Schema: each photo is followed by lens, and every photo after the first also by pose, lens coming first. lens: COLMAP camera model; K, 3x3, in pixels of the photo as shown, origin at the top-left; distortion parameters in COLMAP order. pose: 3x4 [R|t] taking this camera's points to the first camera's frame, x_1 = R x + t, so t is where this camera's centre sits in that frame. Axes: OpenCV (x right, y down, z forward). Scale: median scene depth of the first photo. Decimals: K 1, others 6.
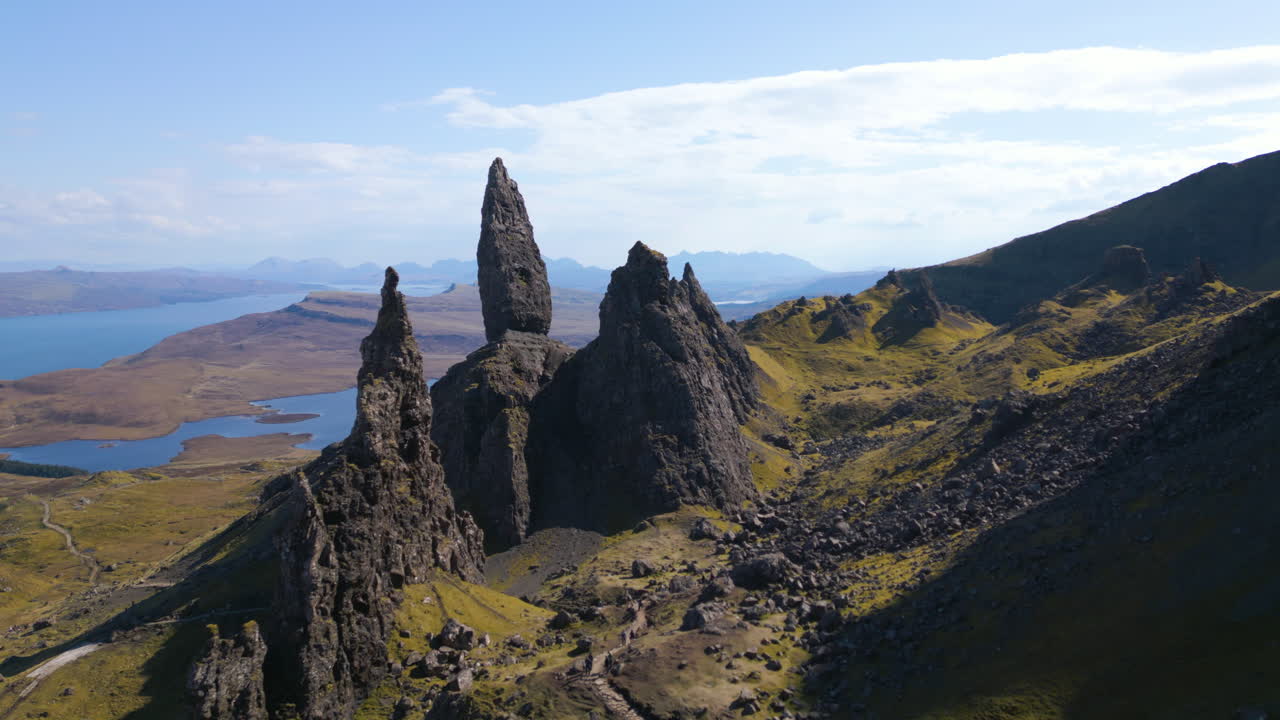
lens RADIAL K [[921.0, 0, 648.8], [0, 921.0, 347.2], [0, 0, 1]] dist [0.045256, 0.001130]
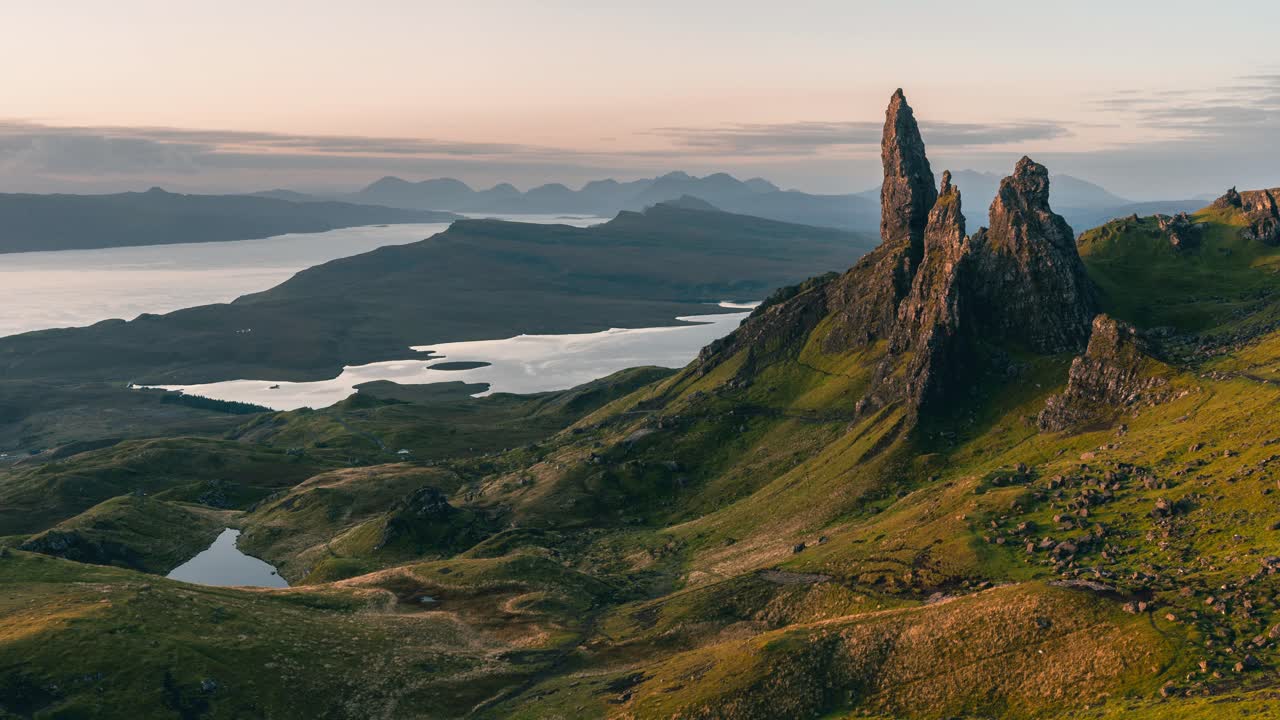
lens RADIAL K [[1232.1, 0, 635.6], [0, 1232.1, 370.5], [0, 0, 1]] dist [0.008796, 0.000000]
pose [[0.982940, 0.034224, -0.180715, -0.143505], [-0.023825, 0.997950, 0.059406, 0.058980], [0.182377, -0.054087, 0.981740, -0.505139]]
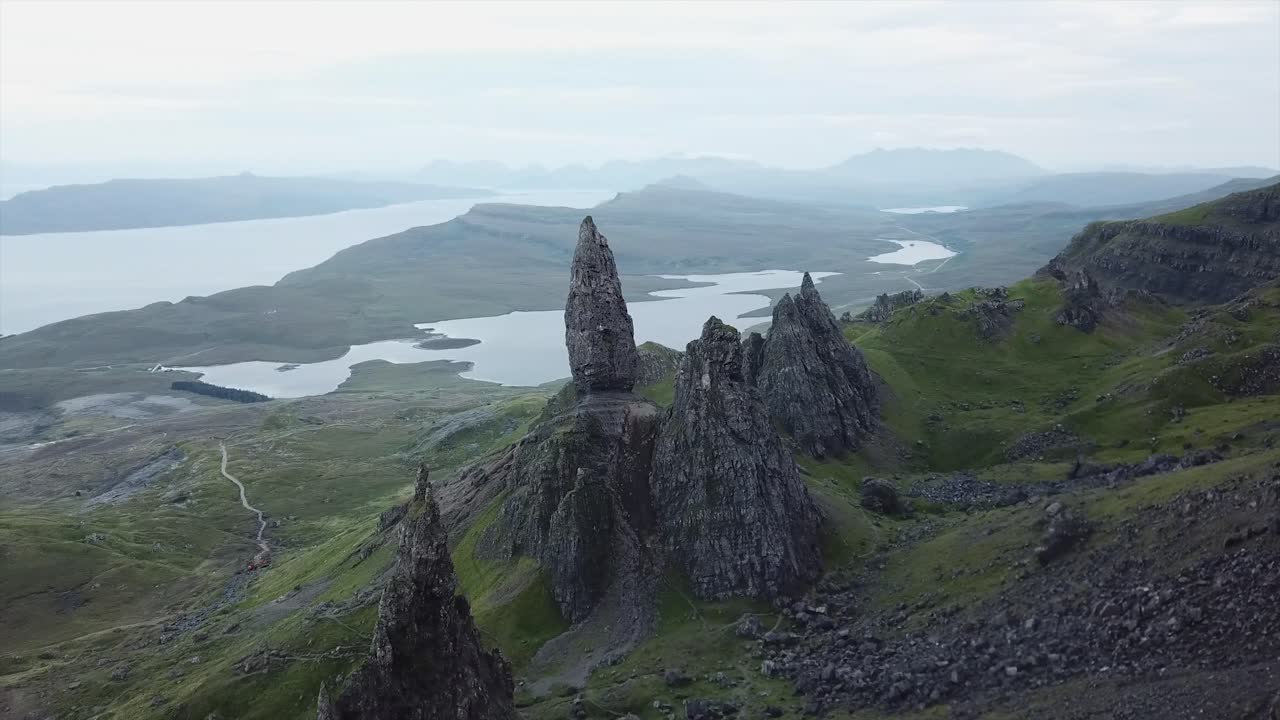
lens RADIAL K [[1006.8, 0, 642.7], [0, 1006.8, 352.5], [0, 0, 1]] dist [0.028606, -0.010304]
pose [[0.982234, 0.028645, -0.185462, 0.077571], [-0.010926, 0.995334, 0.095866, -0.117267], [0.187343, -0.092137, 0.977964, -0.064361]]
